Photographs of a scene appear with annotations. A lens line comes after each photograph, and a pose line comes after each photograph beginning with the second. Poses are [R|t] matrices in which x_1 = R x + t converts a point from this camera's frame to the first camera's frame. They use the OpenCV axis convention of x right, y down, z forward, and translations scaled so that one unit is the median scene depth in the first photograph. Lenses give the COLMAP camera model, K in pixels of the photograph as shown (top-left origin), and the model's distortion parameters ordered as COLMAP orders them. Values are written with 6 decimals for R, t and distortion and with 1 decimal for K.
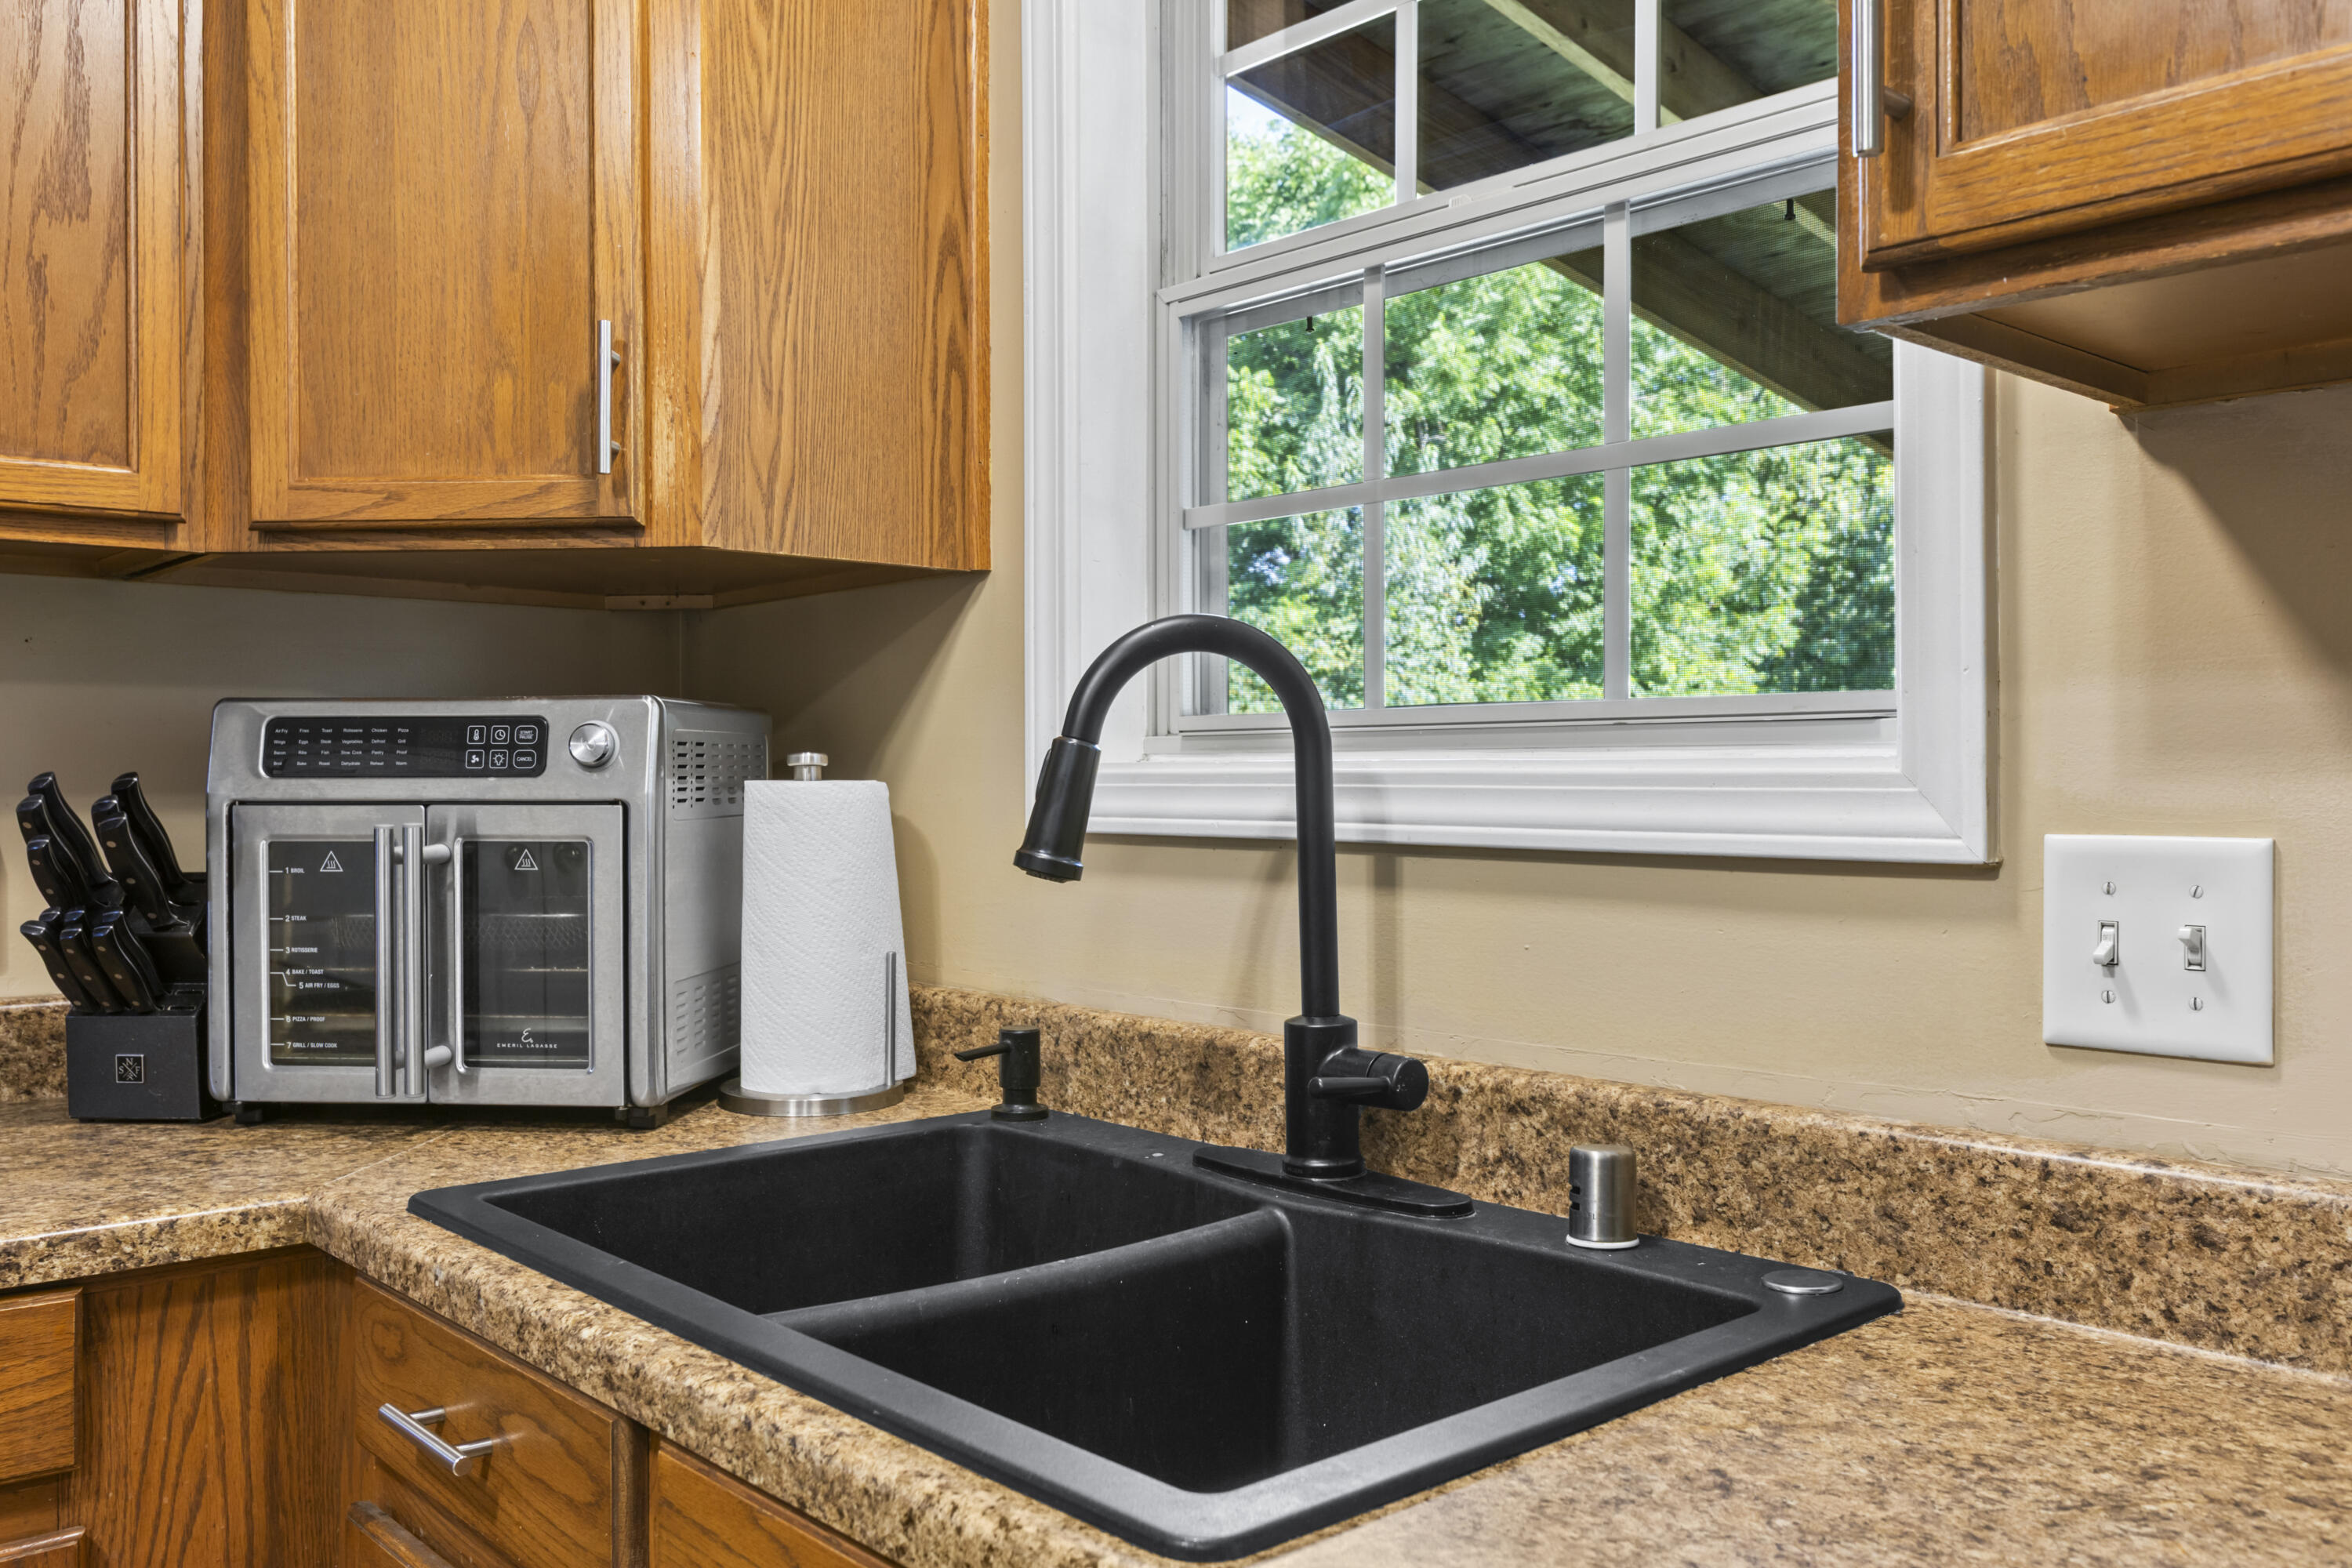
lens RADIAL K [[1926.8, 0, 1174.8], [0, 1926.8, 794.3], [0, 0, 1]] dist [0.011623, 0.006351]
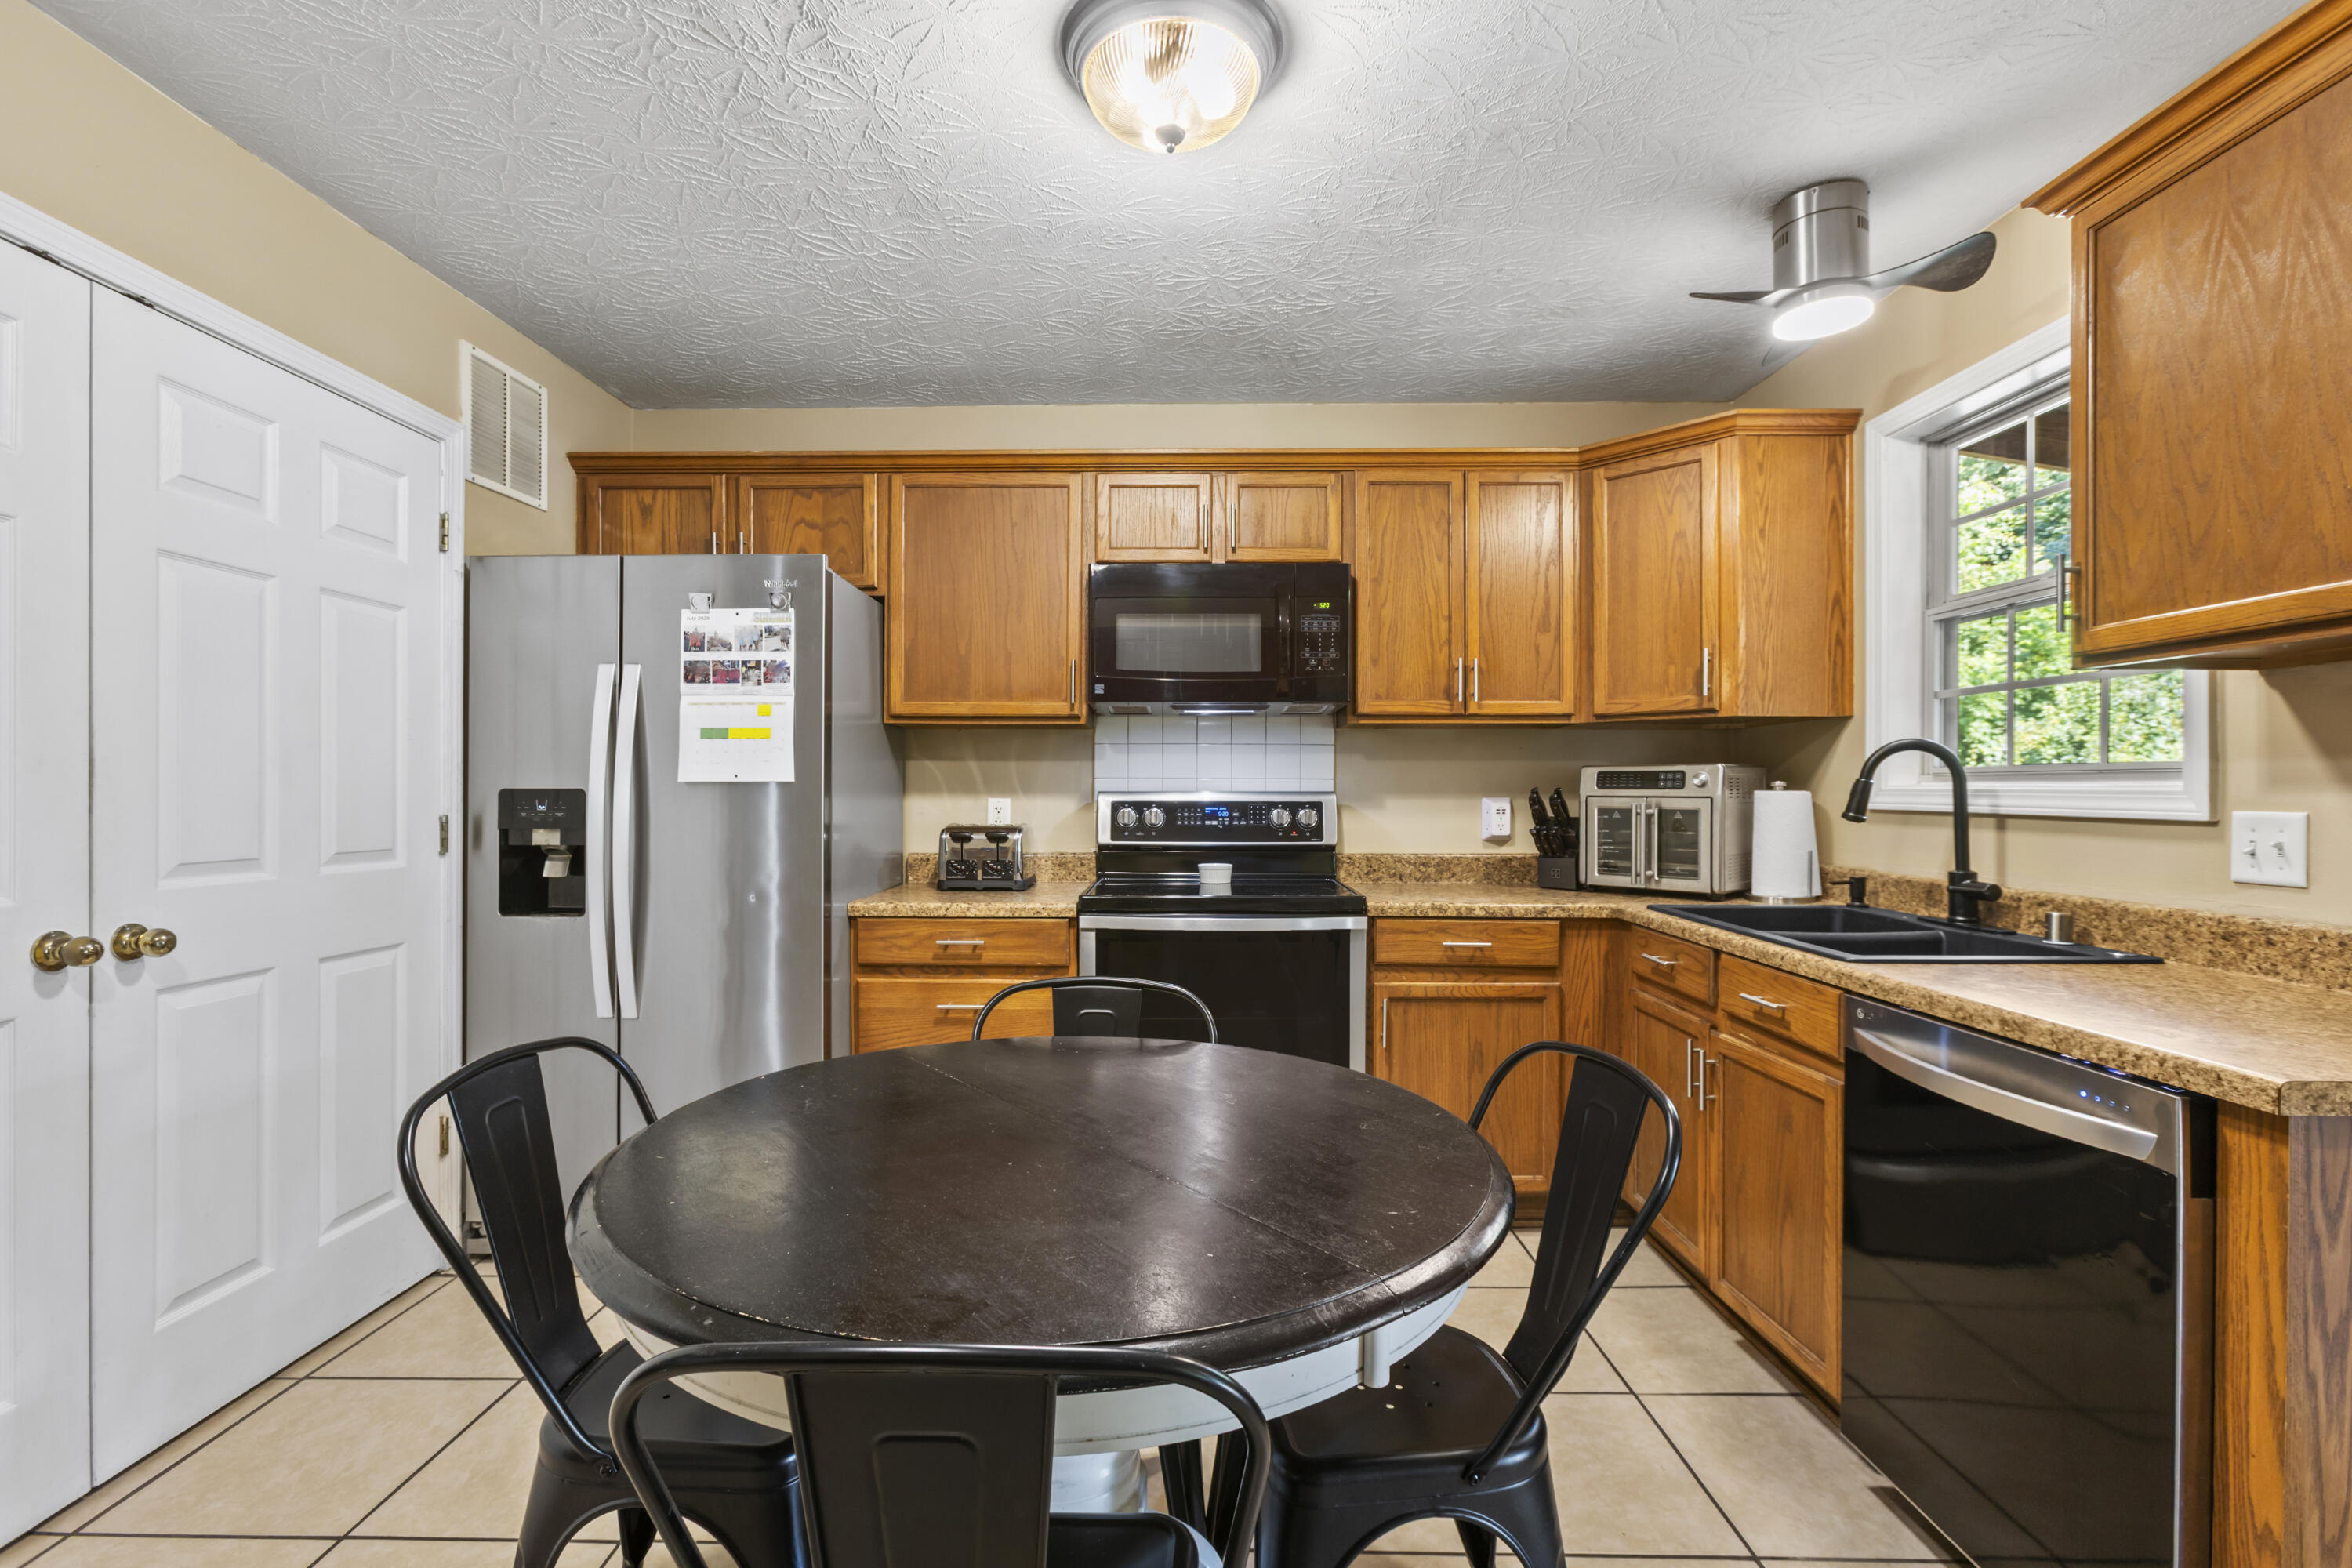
lens RADIAL K [[1054.4, 0, 1176.0], [0, 1054.4, 784.0], [0, 0, 1]] dist [0.003518, 0.001309]
pose [[0.736795, 0.001354, -0.676115, 0.242741], [-0.010495, 0.999900, -0.009434, 0.007720], [0.676035, 0.014047, 0.736736, -0.884519]]
